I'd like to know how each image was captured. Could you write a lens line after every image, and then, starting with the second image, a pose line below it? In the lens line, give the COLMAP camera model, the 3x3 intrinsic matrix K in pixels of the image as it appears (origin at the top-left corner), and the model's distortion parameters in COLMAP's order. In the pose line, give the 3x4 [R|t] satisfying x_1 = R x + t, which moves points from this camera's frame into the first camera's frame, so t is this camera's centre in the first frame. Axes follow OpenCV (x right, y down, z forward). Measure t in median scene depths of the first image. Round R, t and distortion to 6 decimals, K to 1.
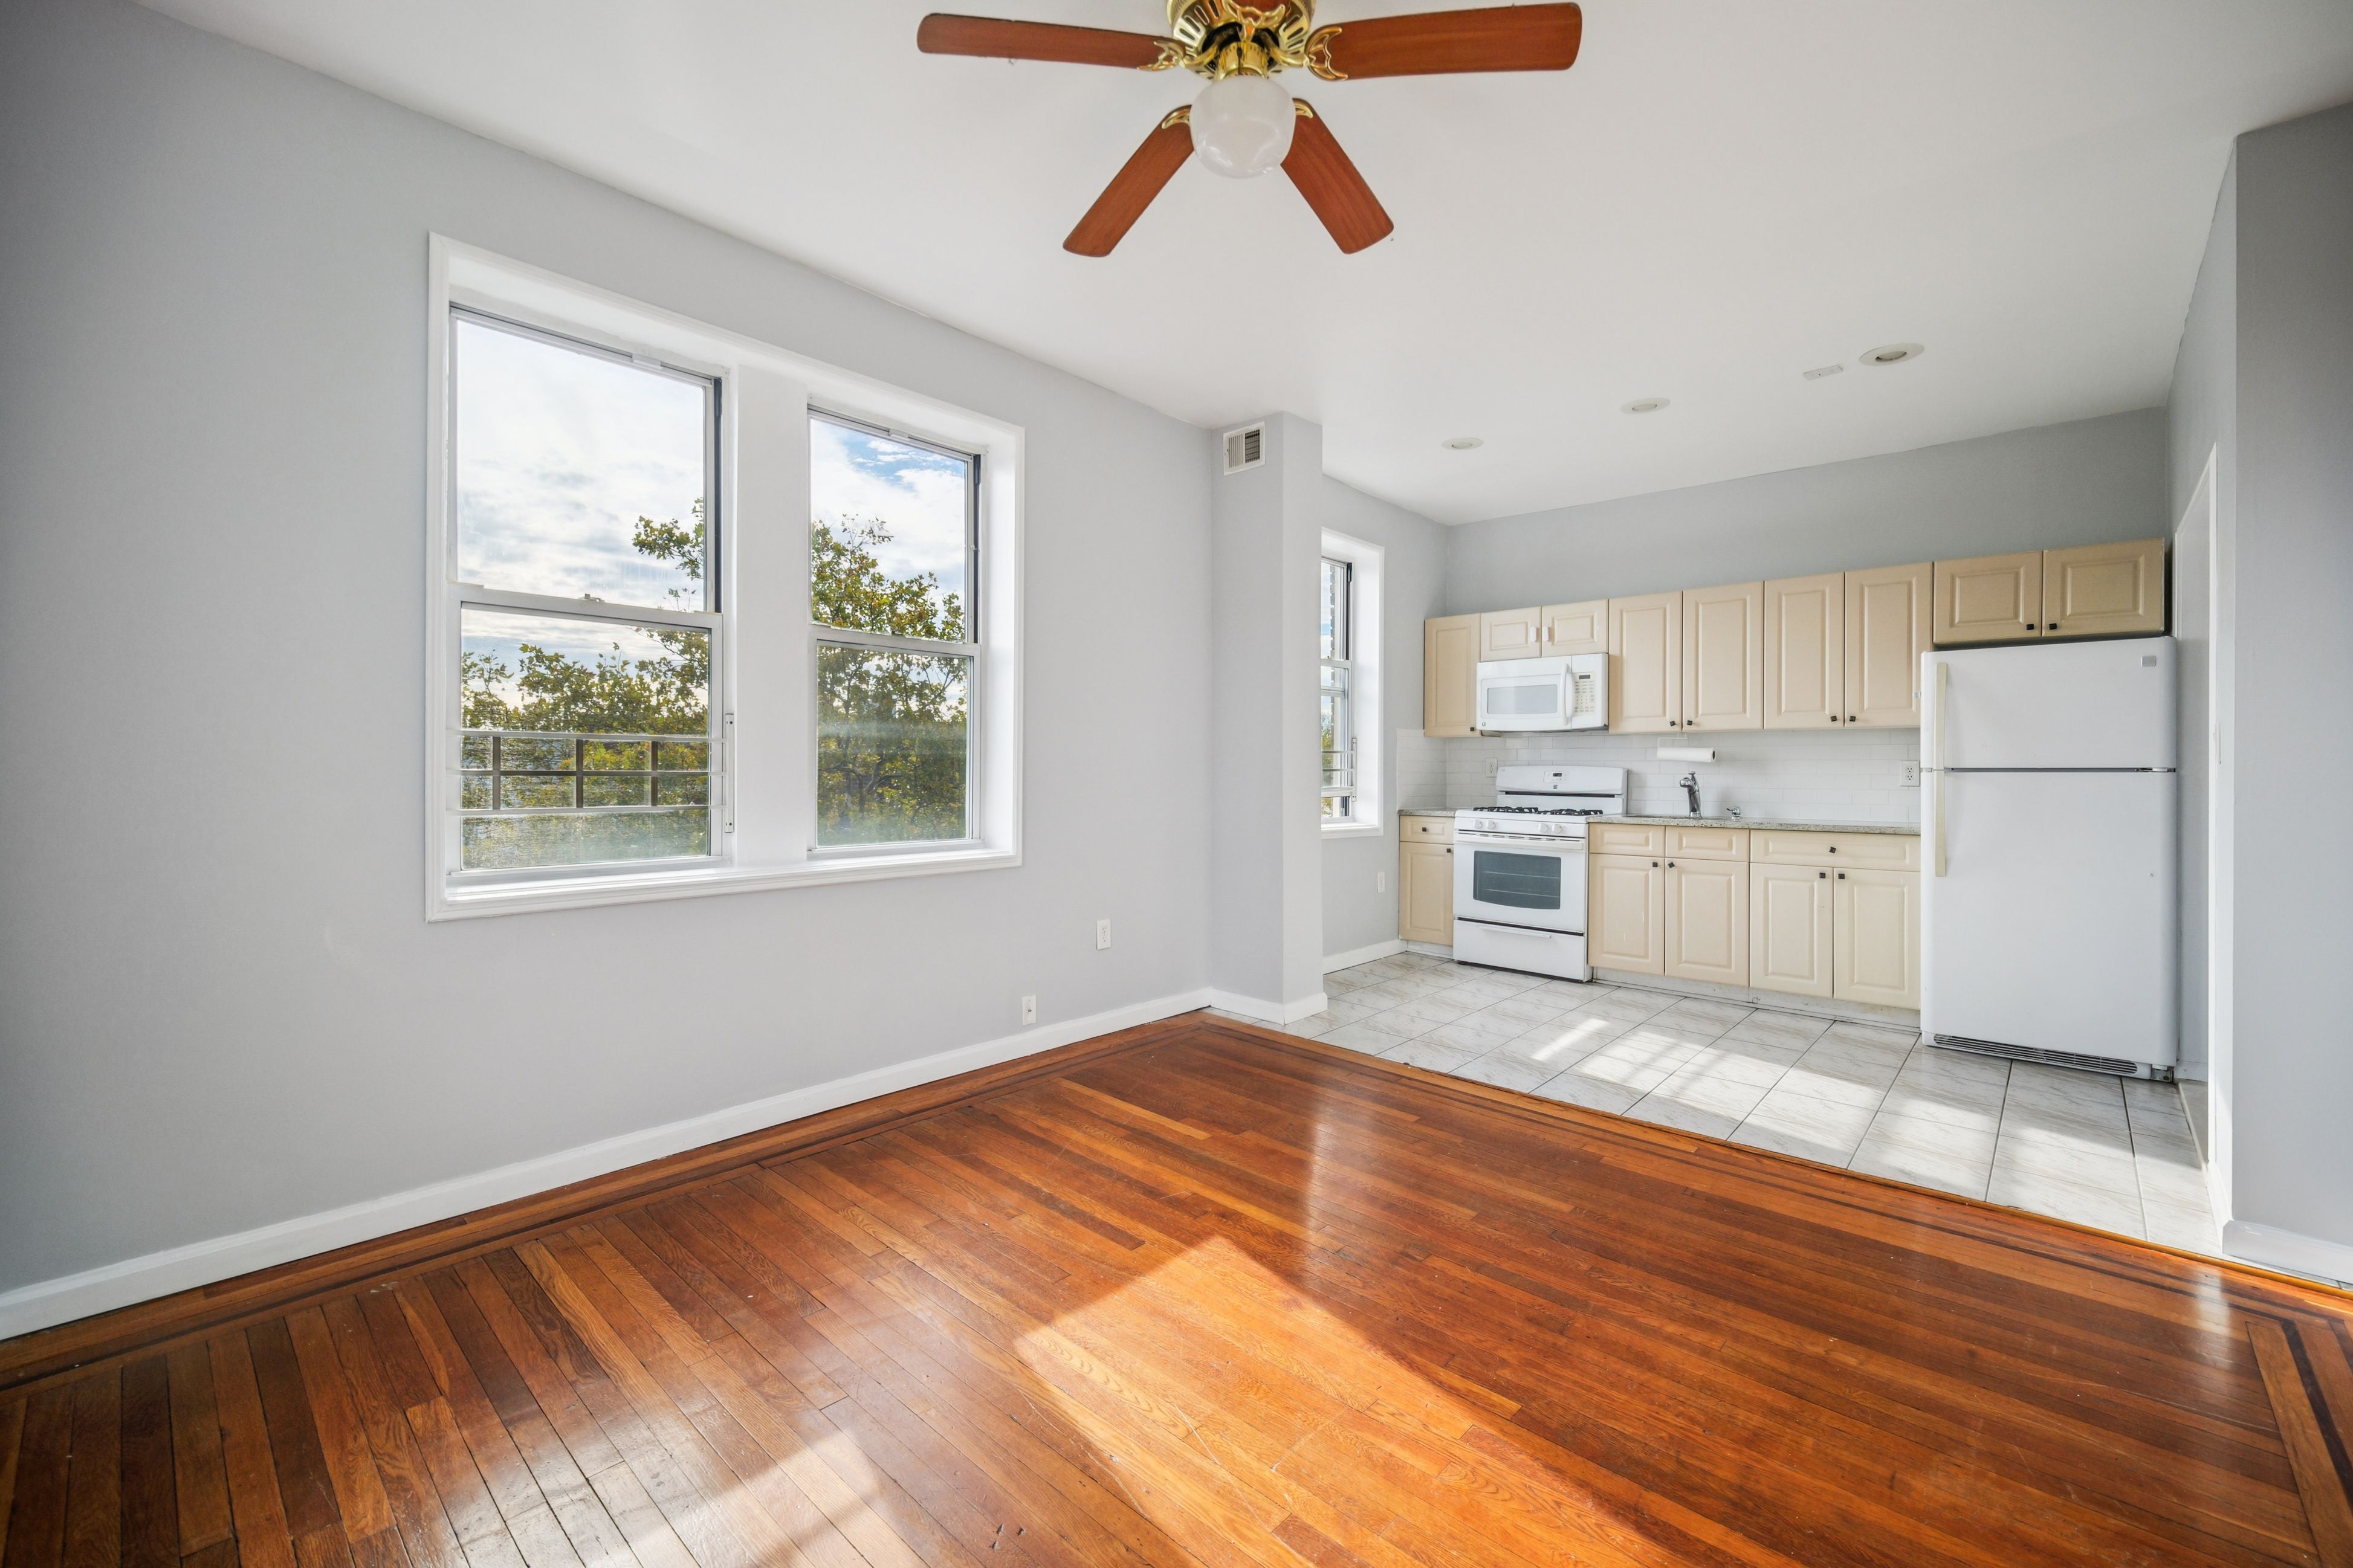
lens RADIAL K [[973.5, 0, 1176.1], [0, 973.5, 772.2], [0, 0, 1]] dist [0.020984, -0.014730]
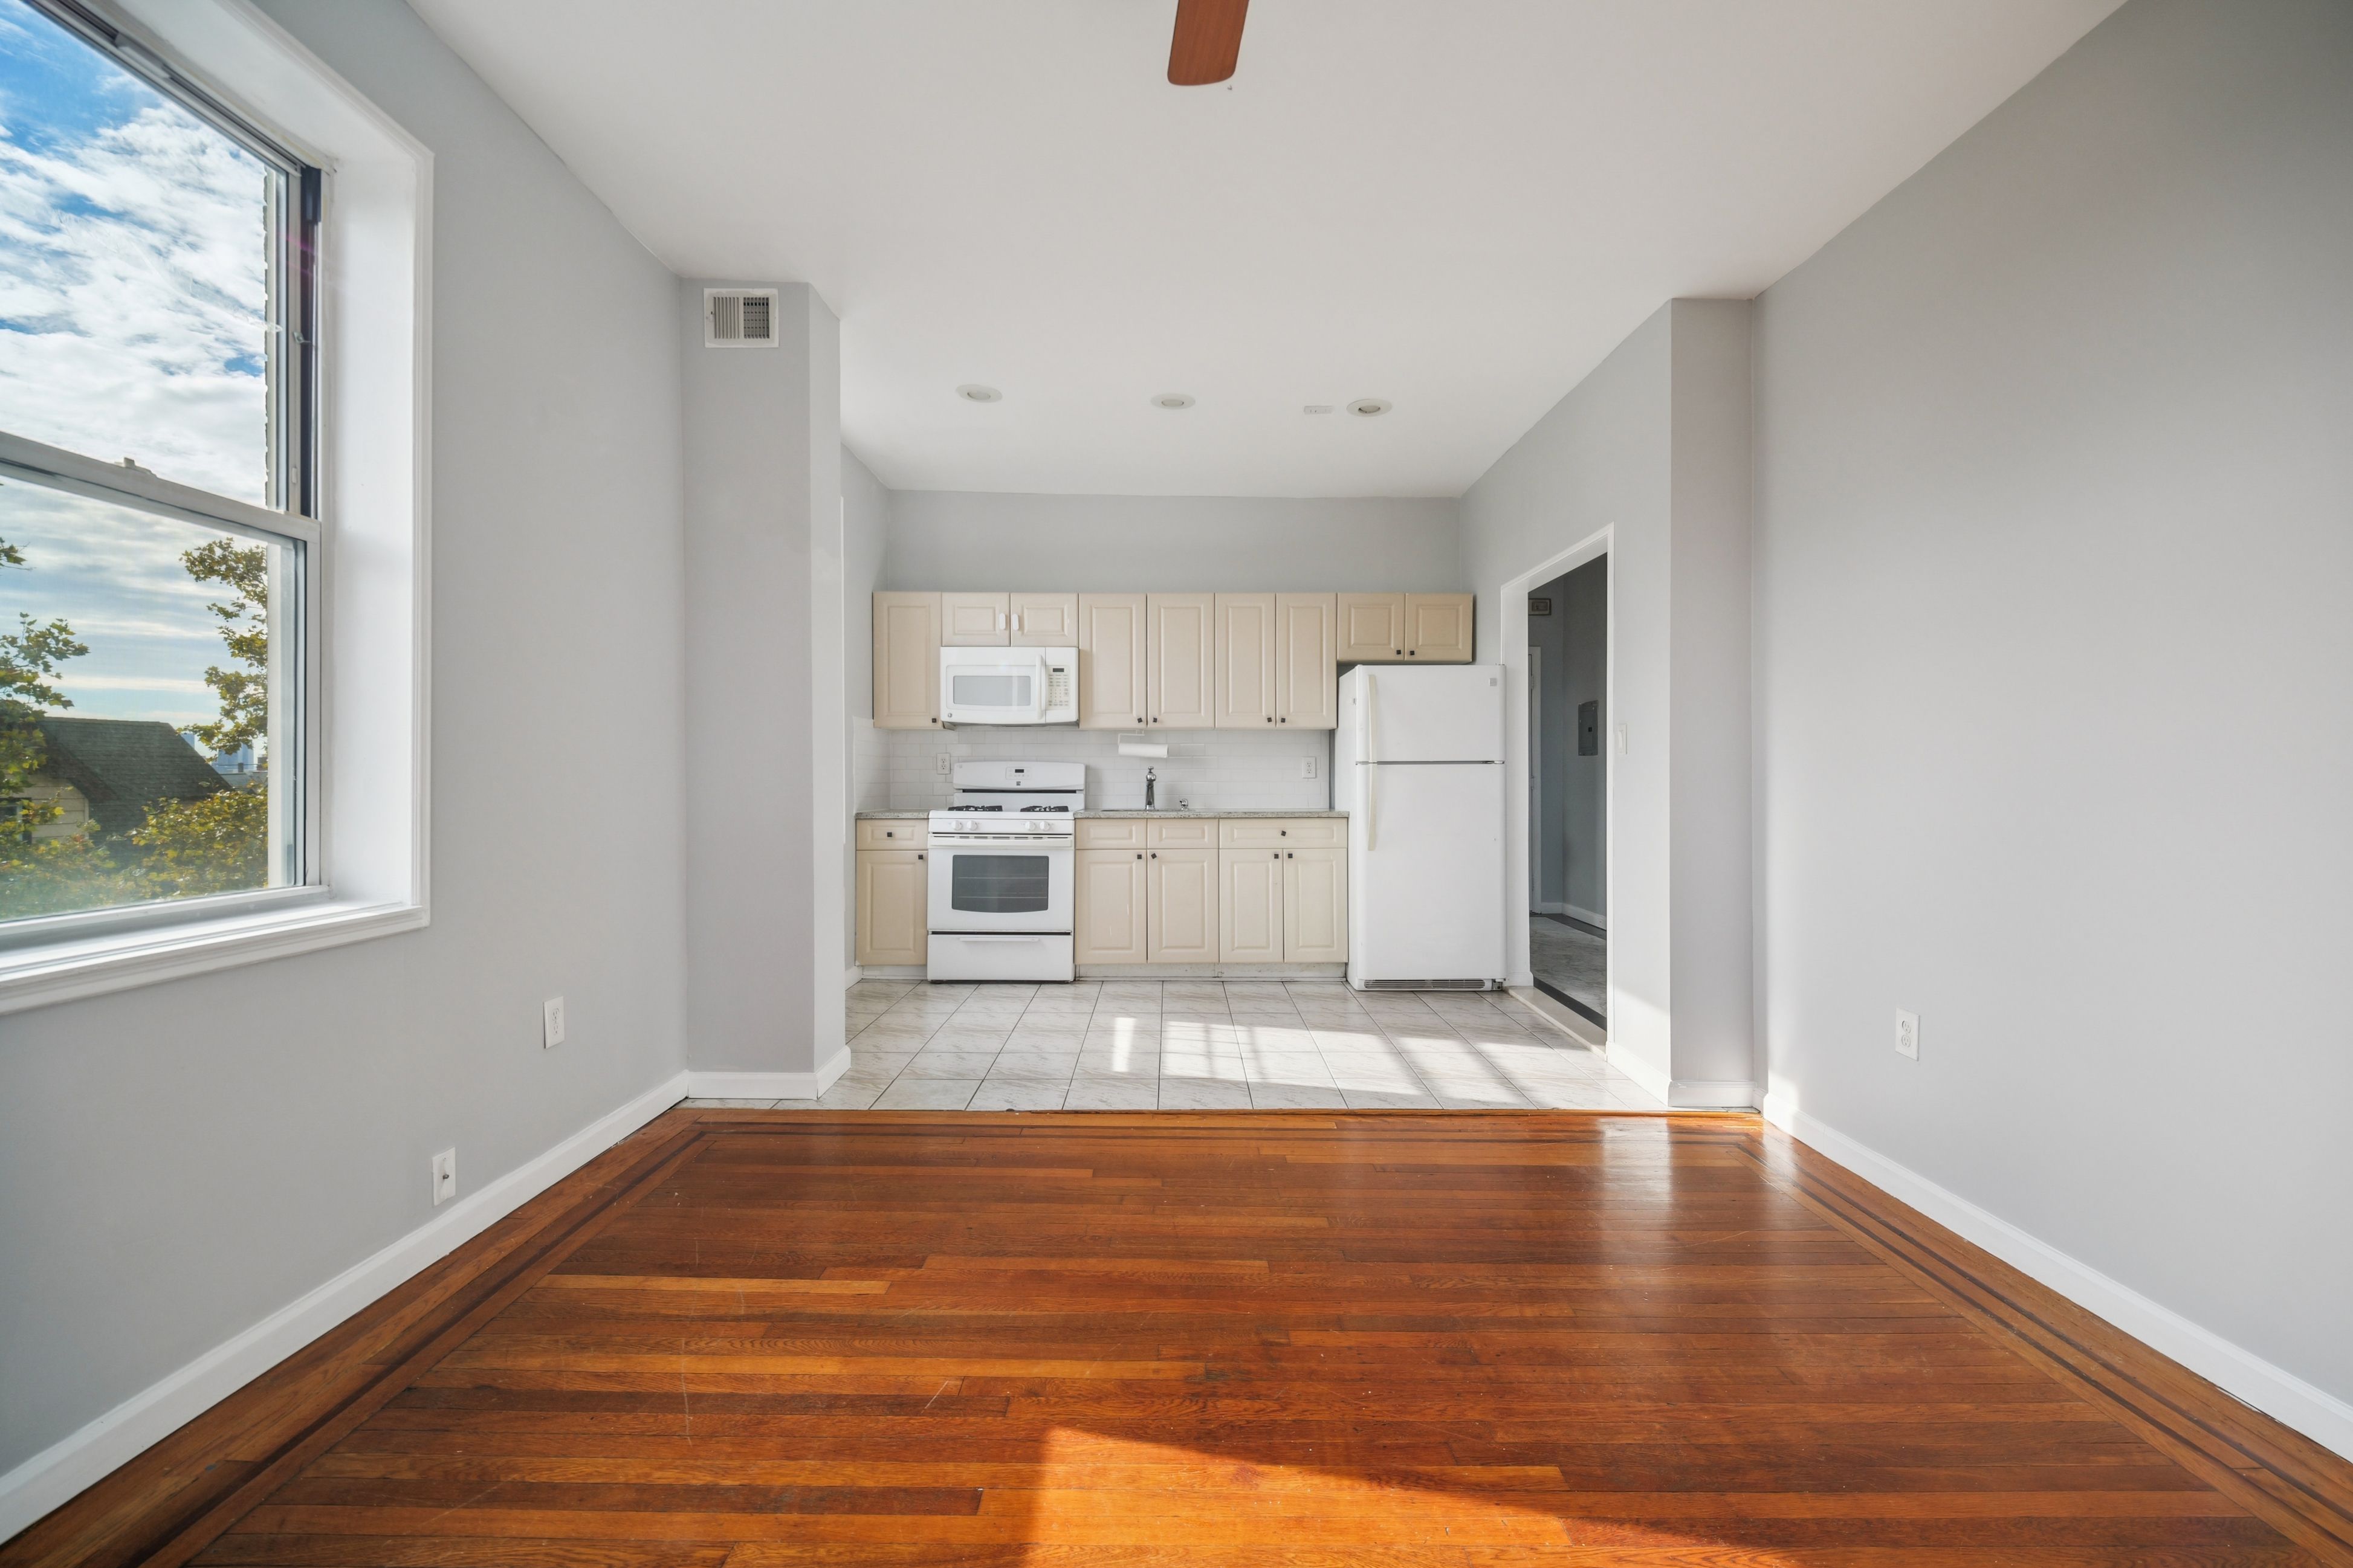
lens RADIAL K [[984.3, 0, 1193.7], [0, 984.3, 782.1], [0, 0, 1]] dist [0.021256, -0.015961]
pose [[0.723165, -0.010087, 0.690602, -0.178678], [0.006630, 0.999949, 0.007663, 0.008538], [-0.690644, -0.000963, 0.723194, 0.212094]]
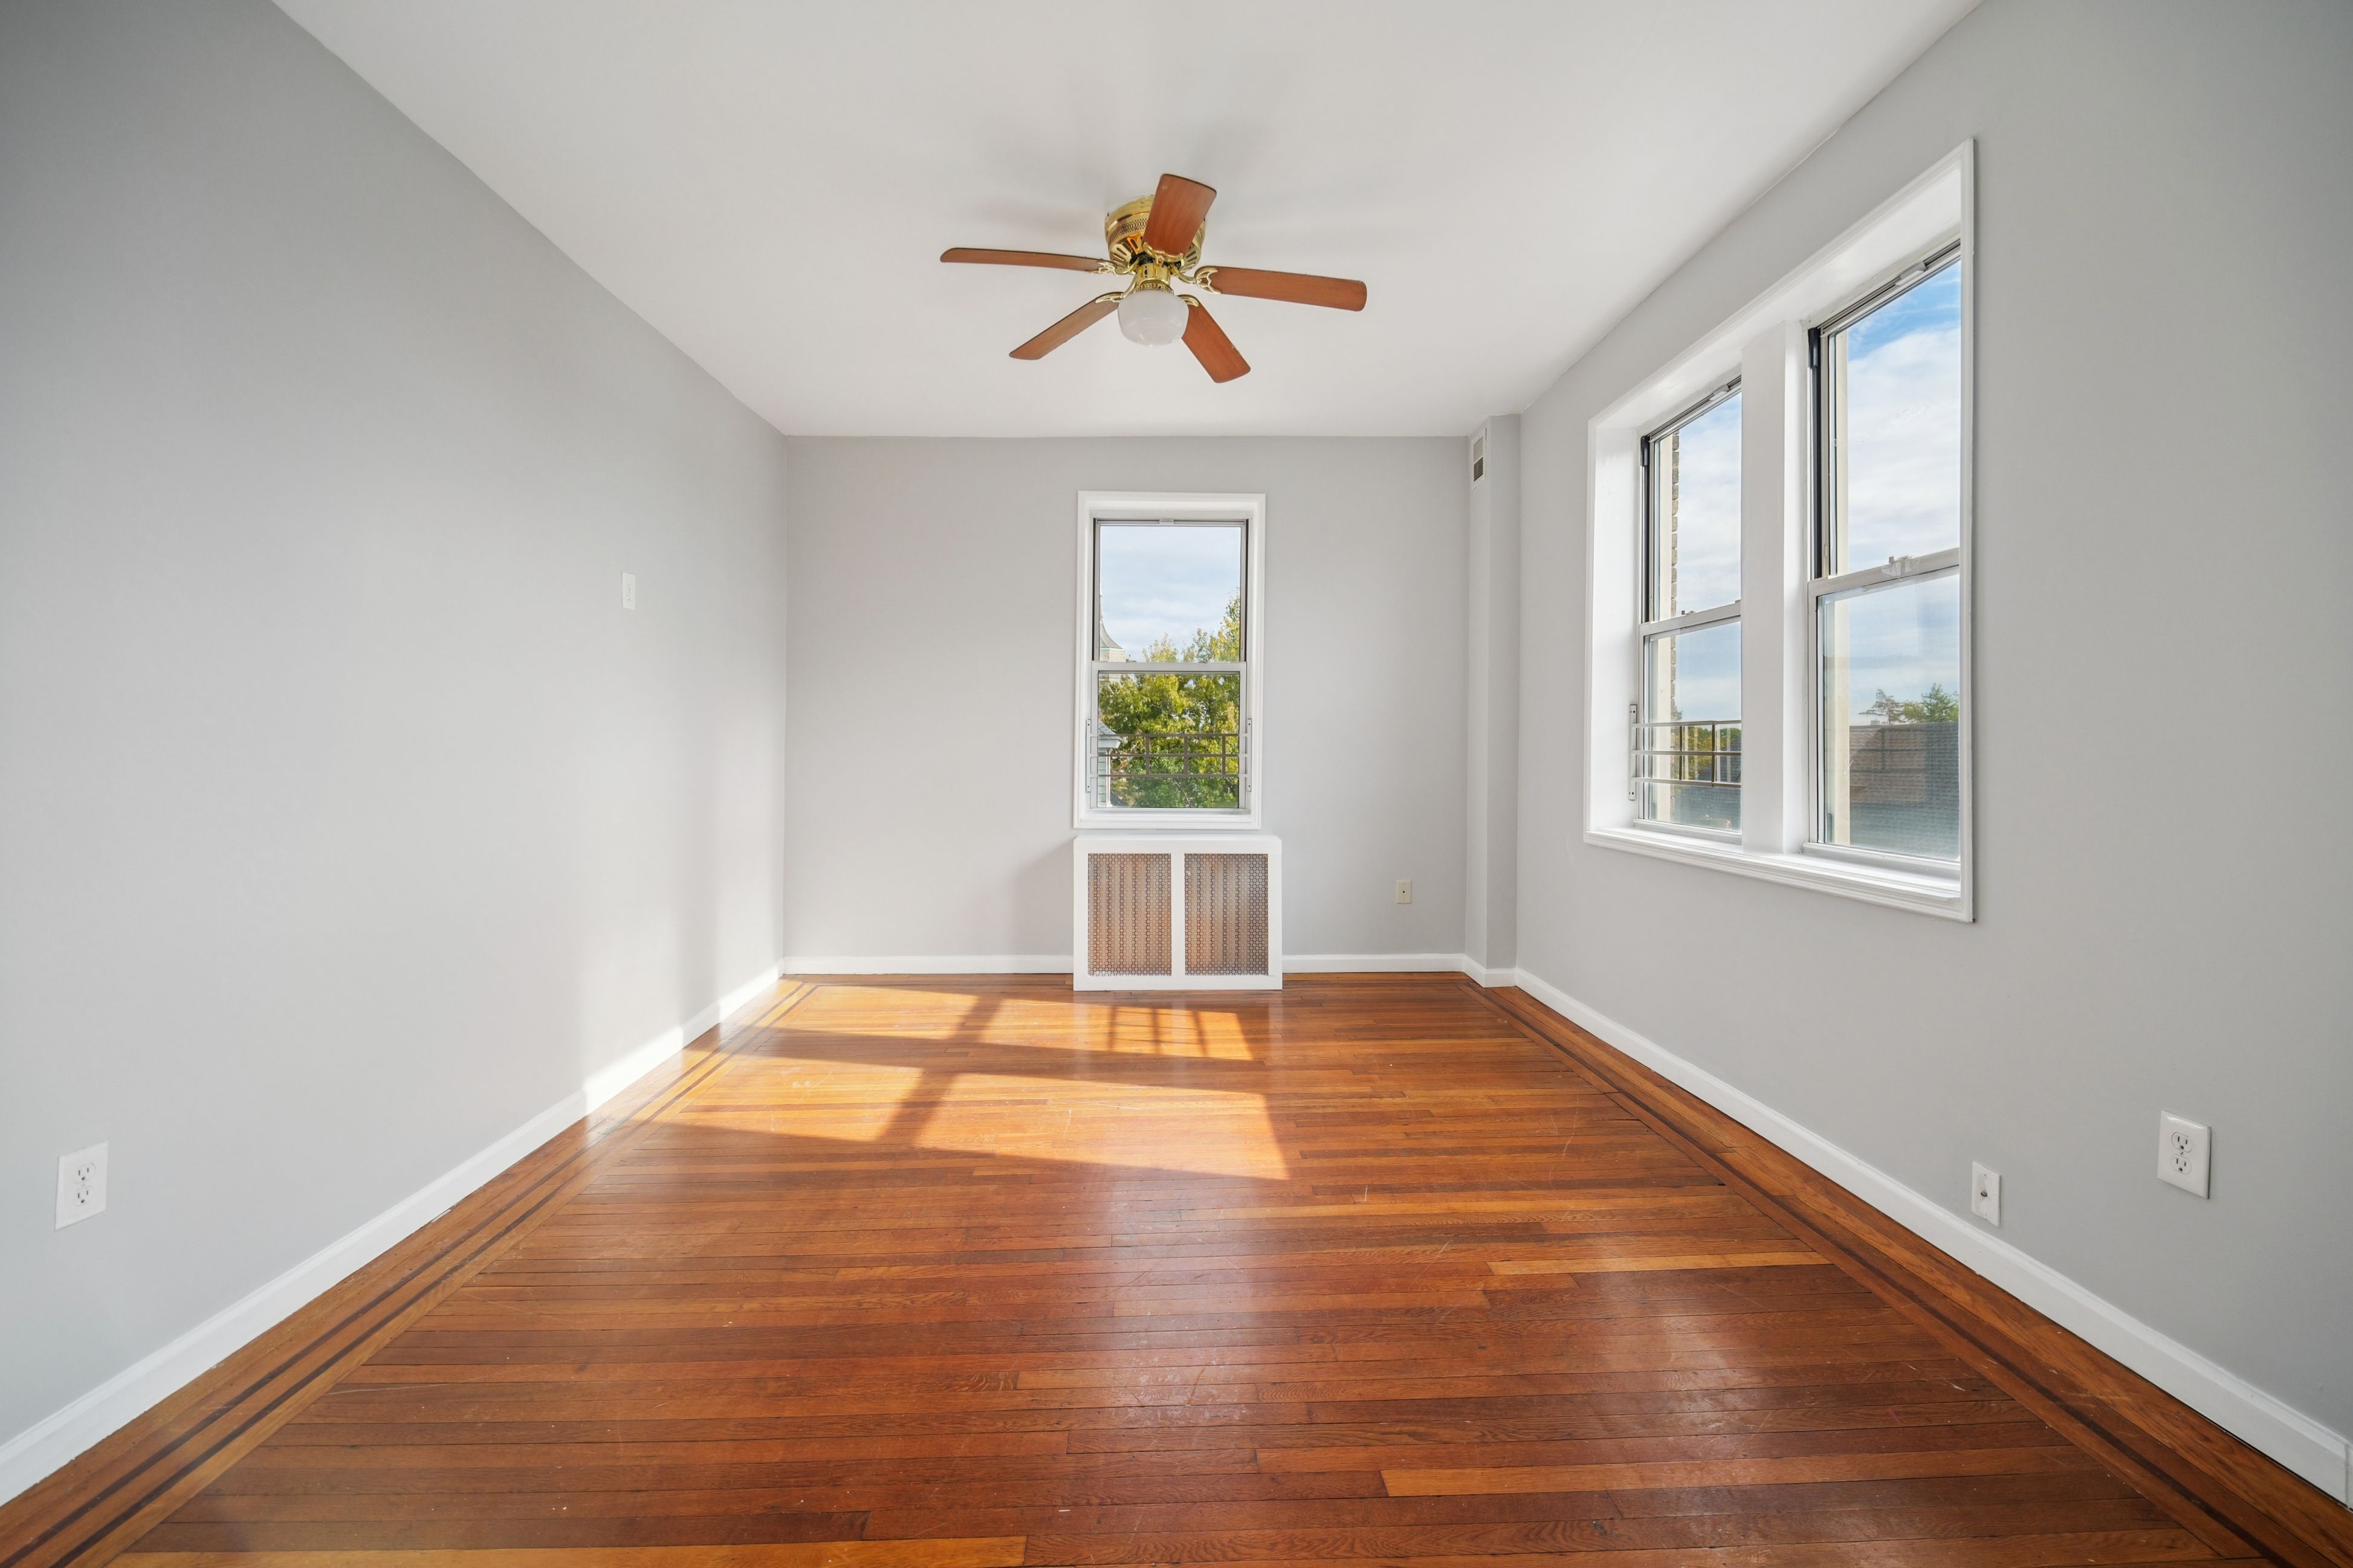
lens RADIAL K [[982.8, 0, 1179.0], [0, 982.8, 745.9], [0, 0, 1]] dist [0.023024, 0.000051]
pose [[-0.711618, -0.005022, -0.702549, 0.431474], [-0.005411, 0.999984, -0.001668, -0.001344], [0.702546, 0.002614, -0.711633, 0.831603]]
